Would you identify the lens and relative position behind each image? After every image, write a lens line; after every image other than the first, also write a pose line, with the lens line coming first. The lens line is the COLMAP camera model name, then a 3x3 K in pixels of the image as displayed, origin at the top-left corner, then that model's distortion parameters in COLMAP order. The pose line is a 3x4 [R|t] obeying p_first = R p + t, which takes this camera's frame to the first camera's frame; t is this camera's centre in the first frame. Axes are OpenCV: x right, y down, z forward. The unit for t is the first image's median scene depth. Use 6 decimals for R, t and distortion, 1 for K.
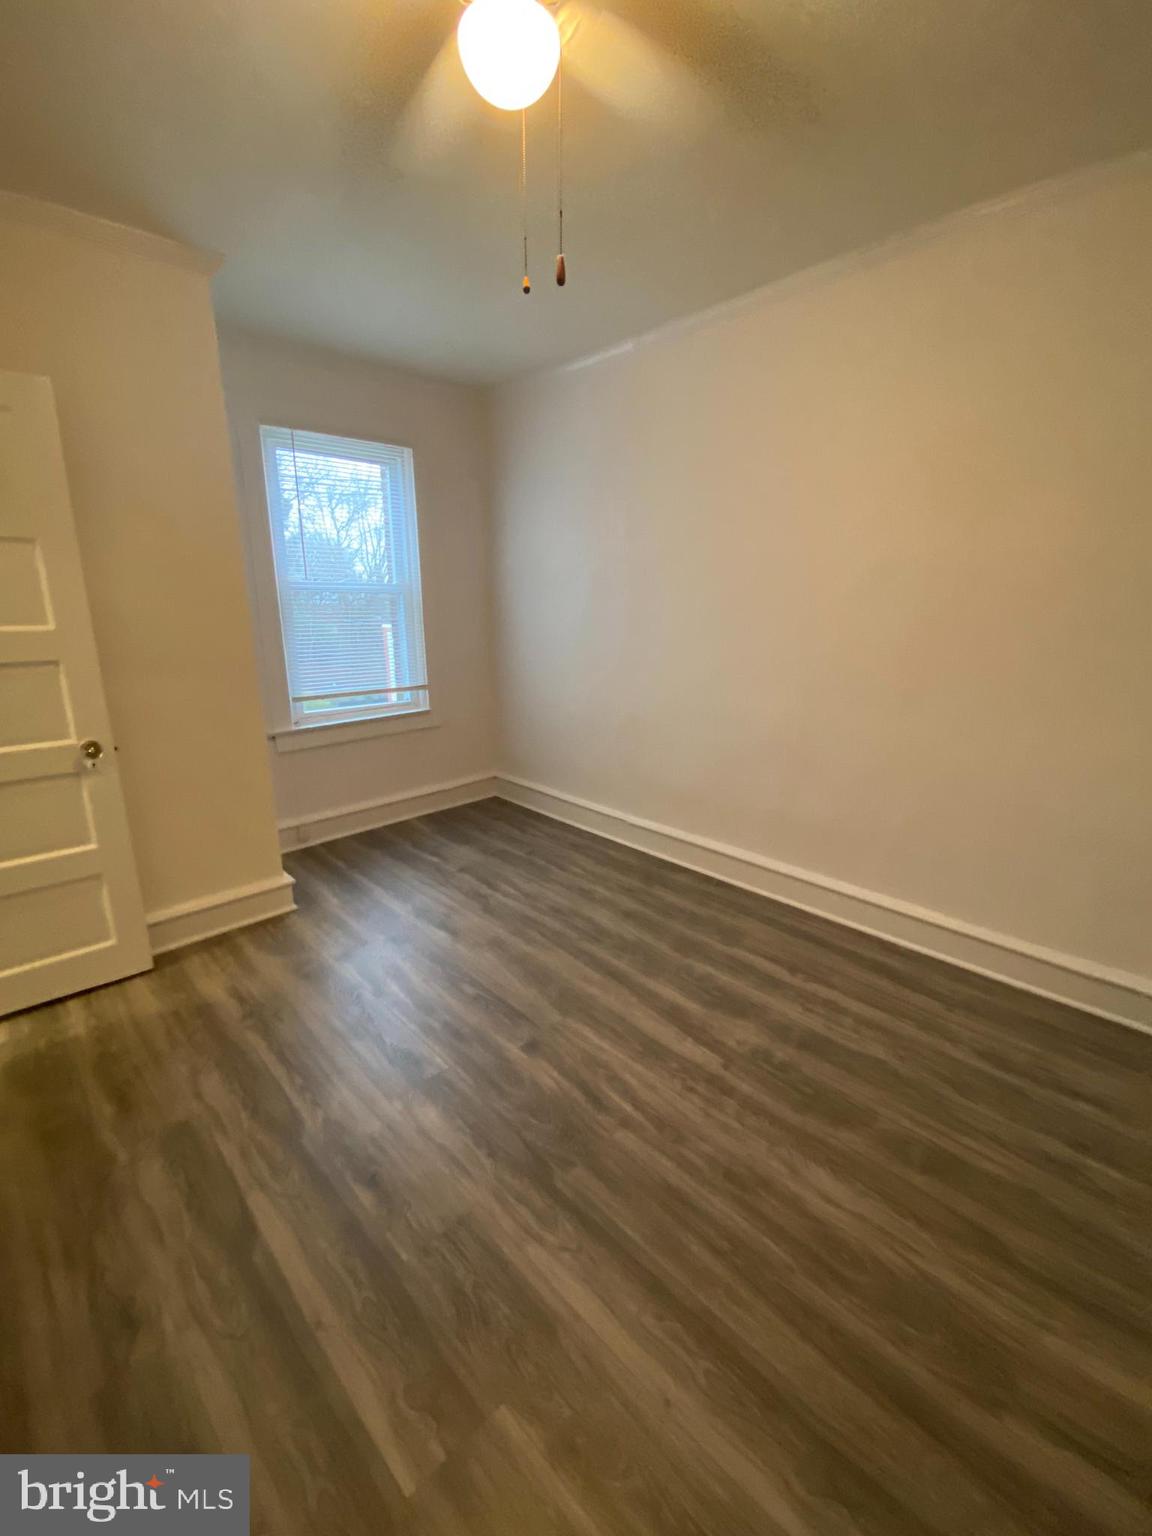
lens RADIAL K [[615.7, 0, 570.1], [0, 615.7, 761.4], [0, 0, 1]] dist [-0.010721, -0.002818]
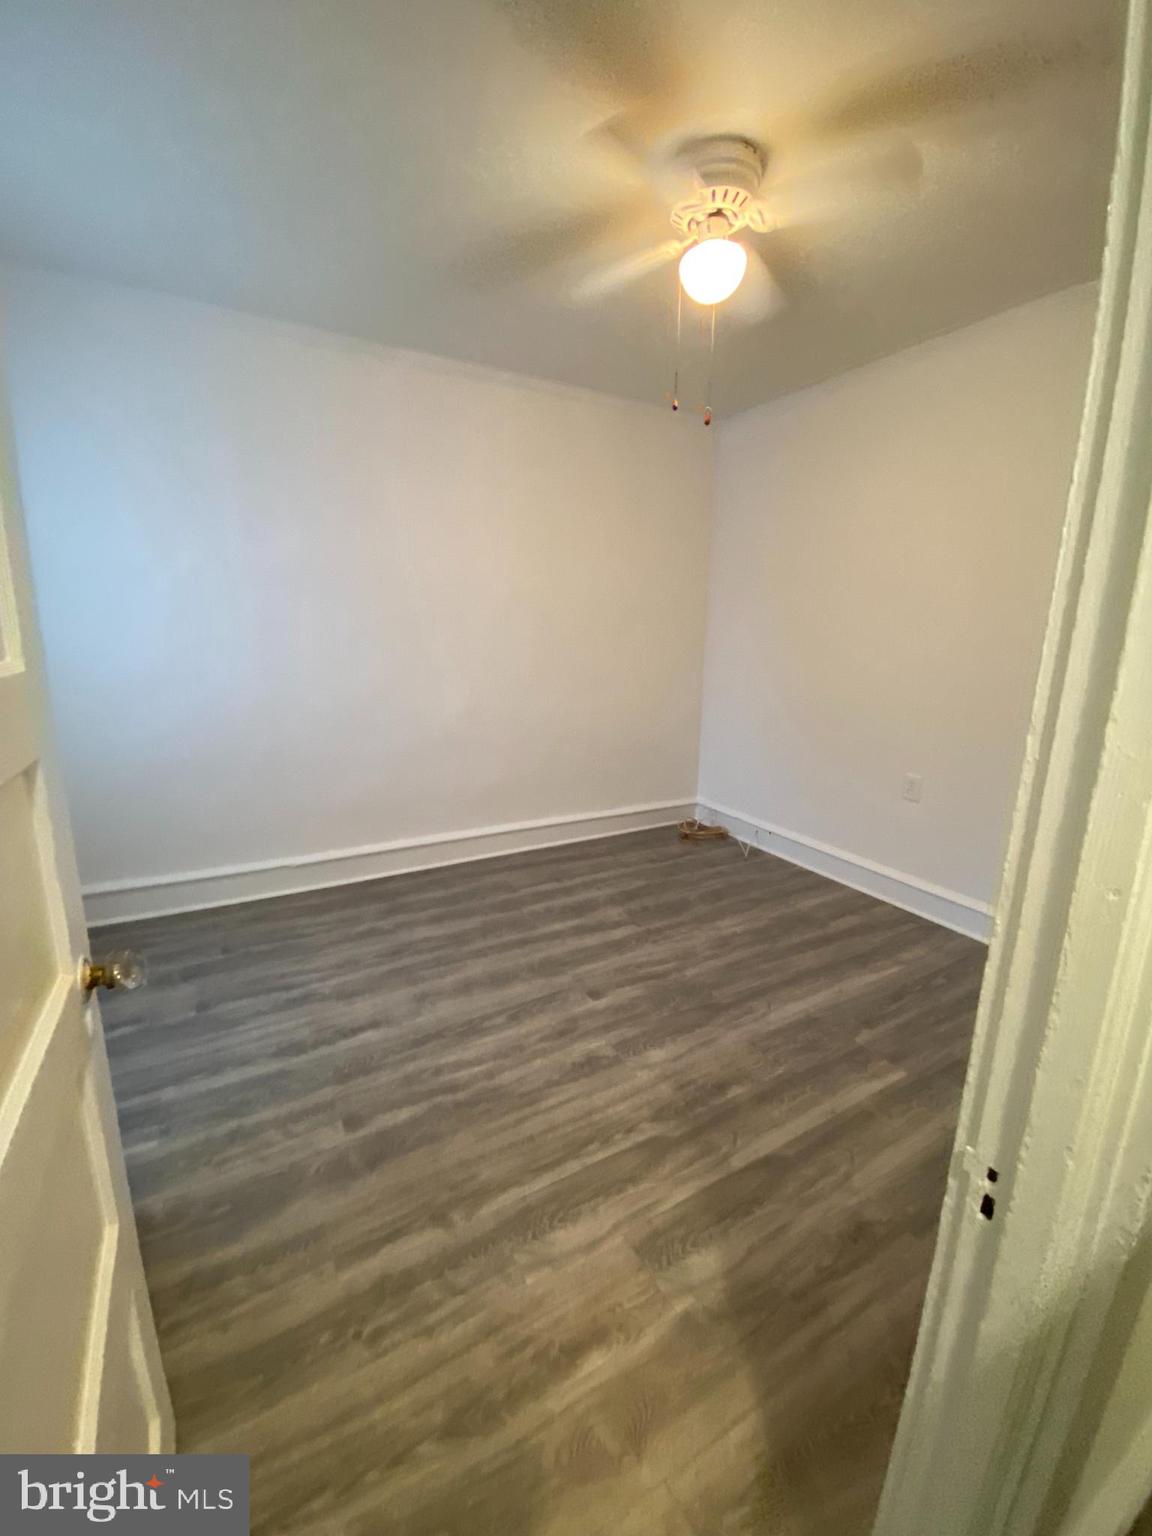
lens RADIAL K [[615.7, 0, 567.1], [0, 615.7, 764.1], [0, 0, 1]] dist [-0.010721, -0.002818]
pose [[0.269705, -0.217706, 0.938011, -1.086913], [0.243927, 0.957782, 0.152159, -0.151160], [-0.931536, 0.187768, 0.311423, 0.598926]]
